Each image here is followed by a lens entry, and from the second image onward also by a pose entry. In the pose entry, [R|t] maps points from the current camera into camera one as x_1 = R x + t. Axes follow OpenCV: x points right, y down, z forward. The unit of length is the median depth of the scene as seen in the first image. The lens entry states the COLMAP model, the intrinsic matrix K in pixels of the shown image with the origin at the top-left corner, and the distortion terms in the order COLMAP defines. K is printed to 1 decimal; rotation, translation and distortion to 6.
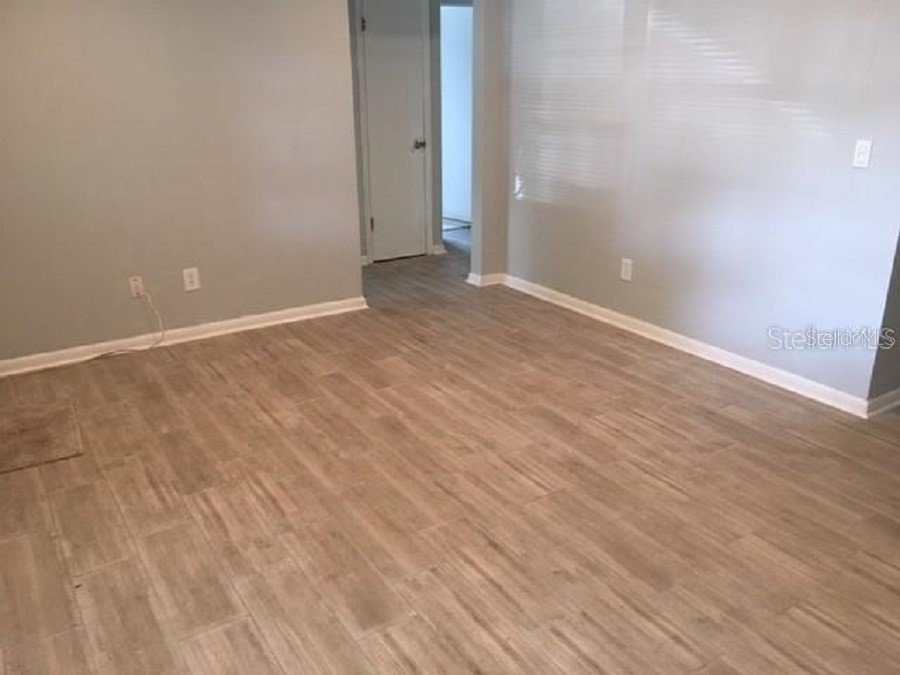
lens RADIAL K [[770.1, 0, 450.0], [0, 770.1, 337.5], [0, 0, 1]] dist [0.071310, -0.075957]
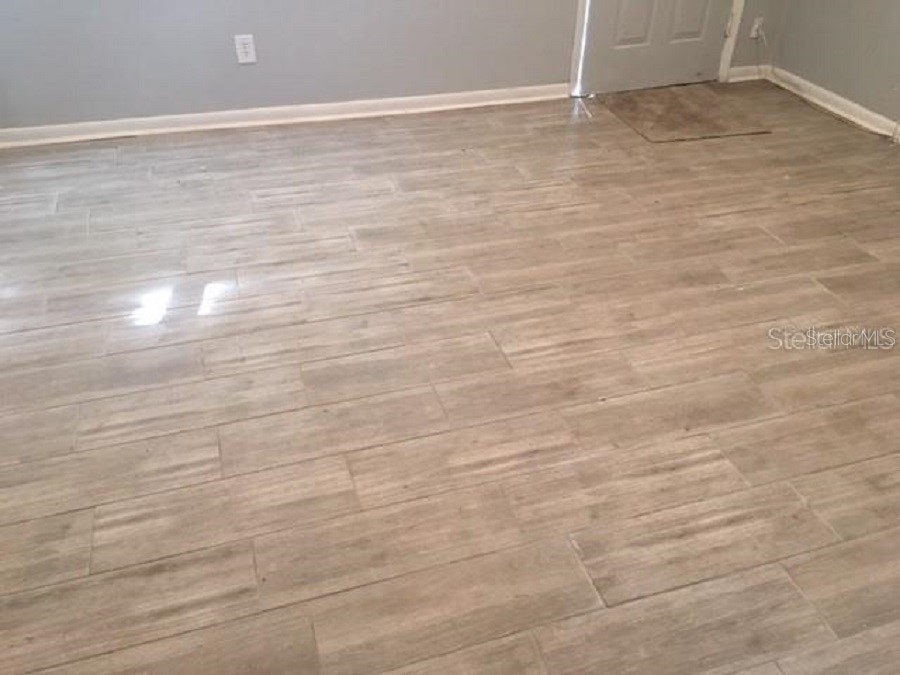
lens RADIAL K [[770.1, 0, 450.0], [0, 770.1, 337.5], [0, 0, 1]] dist [0.071310, -0.075957]
pose [[-0.262142, 0.566676, -0.781127, 0.718853], [-0.338412, 0.704052, 0.624330, -0.281773], [0.903747, 0.428006, 0.007208, 0.861419]]
